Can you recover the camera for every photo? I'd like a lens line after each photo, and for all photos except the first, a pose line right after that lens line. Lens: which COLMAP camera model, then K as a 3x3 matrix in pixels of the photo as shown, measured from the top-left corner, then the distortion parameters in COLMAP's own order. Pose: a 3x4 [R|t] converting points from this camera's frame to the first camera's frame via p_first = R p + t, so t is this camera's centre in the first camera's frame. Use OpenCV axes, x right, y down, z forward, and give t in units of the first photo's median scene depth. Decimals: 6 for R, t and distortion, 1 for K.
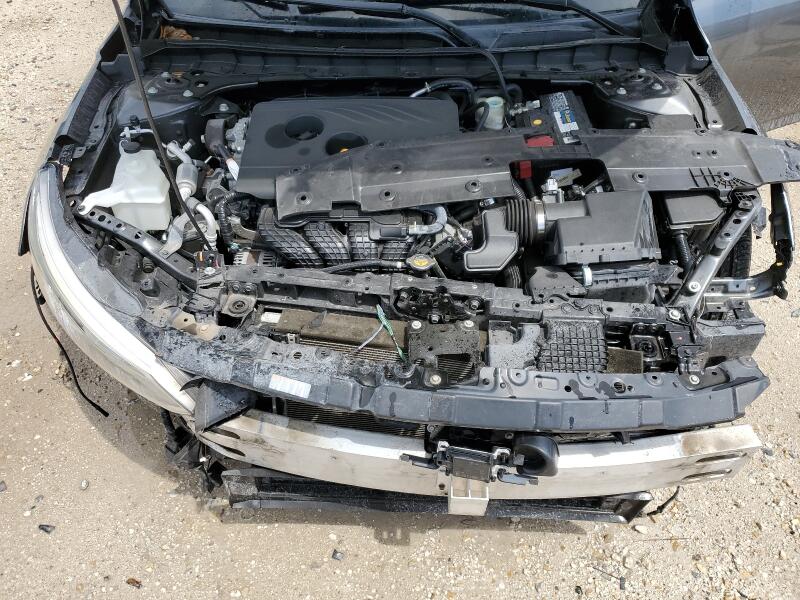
lens RADIAL K [[606.6, 0, 407.3], [0, 606.6, 296.9], [0, 0, 1]] dist [0.004734, 0.006944]
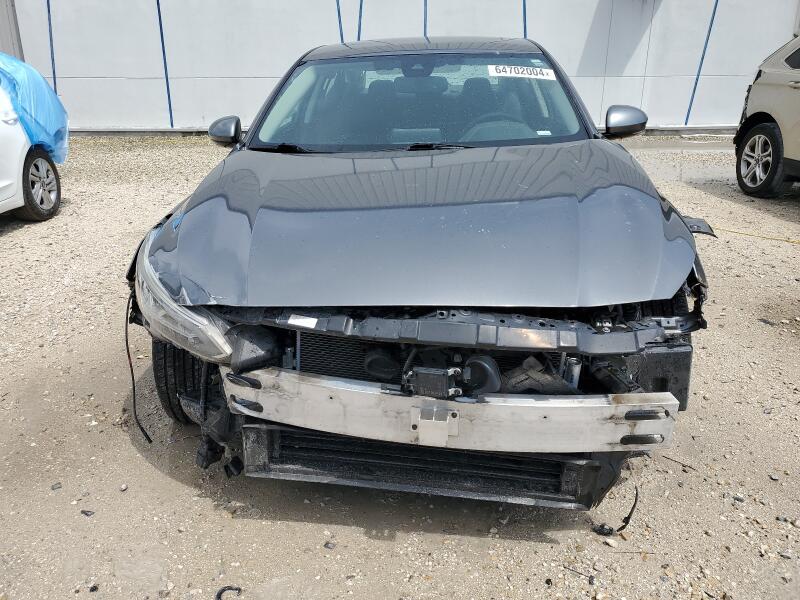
lens RADIAL K [[606.6, 0, 395.4], [0, 606.6, 299.0], [0, 0, 1]] dist [0.004734, 0.006944]
pose [[0.994941, 0.015627, -0.099235, 0.109475], [-0.055244, 0.910161, -0.410555, 0.467835], [0.083904, 0.413960, 0.906420, -0.184674]]
